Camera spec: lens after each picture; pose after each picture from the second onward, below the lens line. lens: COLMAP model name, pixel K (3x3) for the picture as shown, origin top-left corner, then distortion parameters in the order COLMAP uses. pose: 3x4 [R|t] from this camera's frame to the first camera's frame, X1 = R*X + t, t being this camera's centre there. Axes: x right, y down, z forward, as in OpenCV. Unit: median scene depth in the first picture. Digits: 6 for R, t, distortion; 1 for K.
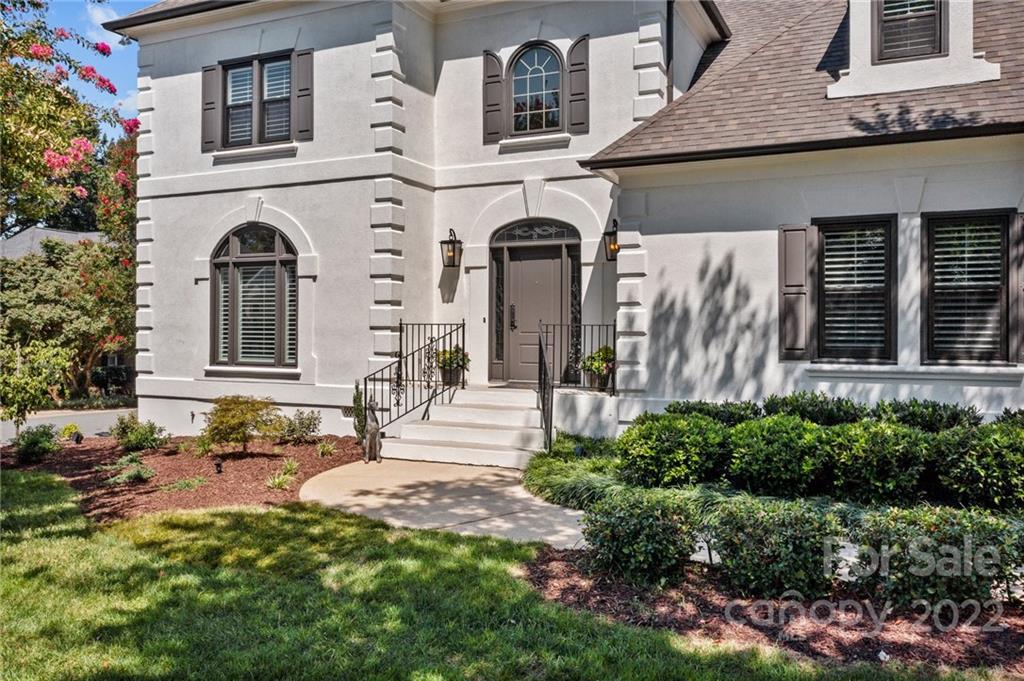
lens RADIAL K [[821.4, 0, 512.8], [0, 821.4, 318.5], [0, 0, 1]] dist [0.008870, -0.000614]
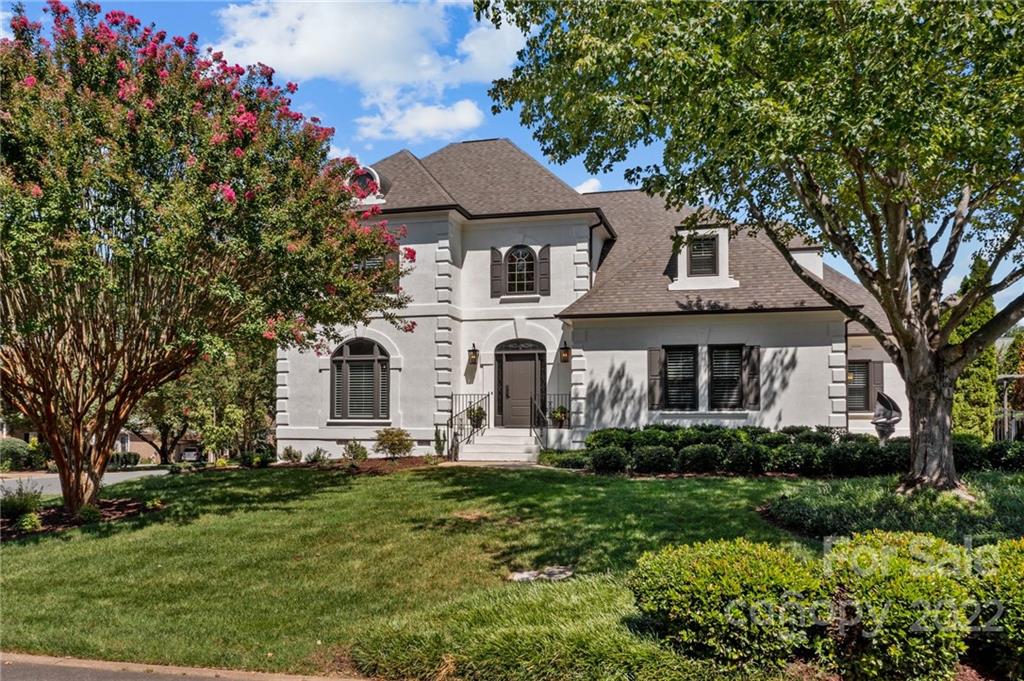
lens RADIAL K [[809.0, 0, 512.0], [0, 809.0, 340.5], [0, 0, 1]] dist [-0.008040, 0.002596]
pose [[0.987510, 0.017080, 0.156628, -0.286326], [-0.003724, 0.996360, -0.085169, 0.039096], [-0.157512, 0.083522, 0.983979, -0.822313]]
